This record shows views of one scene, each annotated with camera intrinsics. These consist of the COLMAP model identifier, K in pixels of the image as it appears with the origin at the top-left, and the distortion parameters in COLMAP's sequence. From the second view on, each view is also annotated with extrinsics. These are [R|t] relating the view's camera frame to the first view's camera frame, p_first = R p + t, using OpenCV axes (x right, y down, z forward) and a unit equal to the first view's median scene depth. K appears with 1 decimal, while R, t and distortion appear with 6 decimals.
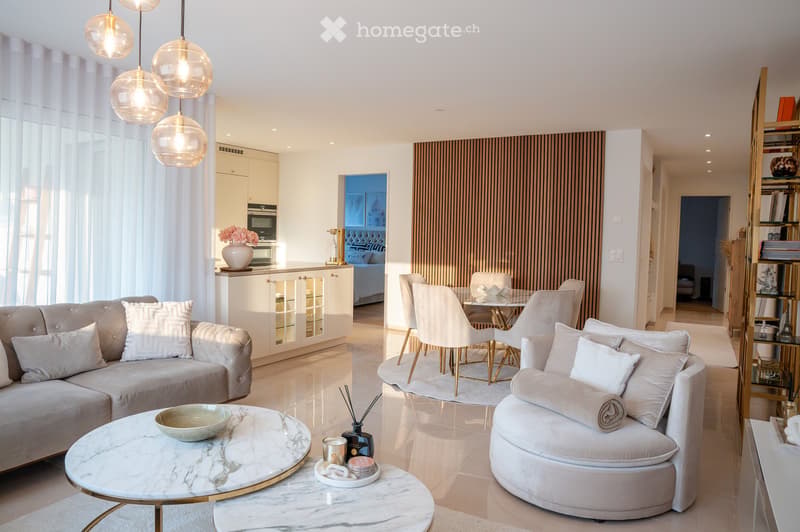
lens RADIAL K [[546.7, 0, 399.5], [0, 546.7, 268.6], [0, 0, 1]] dist [-0.135666, 0.101245]
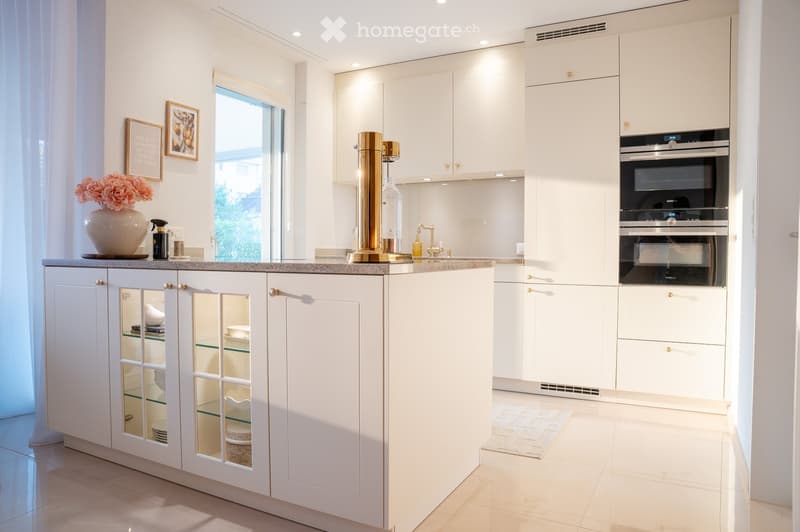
lens RADIAL K [[546.7, 0, 399.2], [0, 546.7, 265.5], [0, 0, 1]] dist [-0.135666, 0.101245]
pose [[0.033564, 0.003670, -0.999430, 0.169076], [-0.068453, 0.997653, 0.001364, -0.007734], [0.997090, 0.068368, 0.033736, 0.989090]]
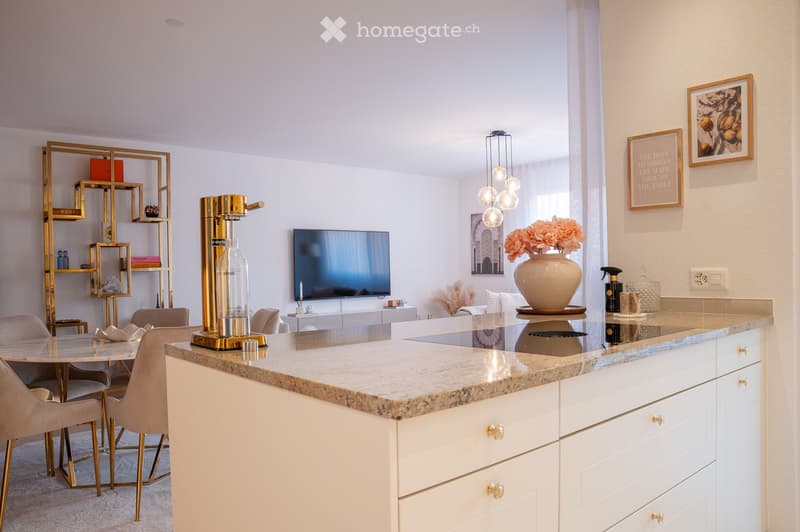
lens RADIAL K [[546.7, 0, 400.4], [0, 546.7, 263.7], [0, 0, 1]] dist [-0.135666, 0.101245]
pose [[-0.937825, -0.011072, 0.346932, -0.268824], [0.014847, 0.997297, 0.071963, -0.058559], [-0.346791, 0.072640, -0.935125, 1.167553]]
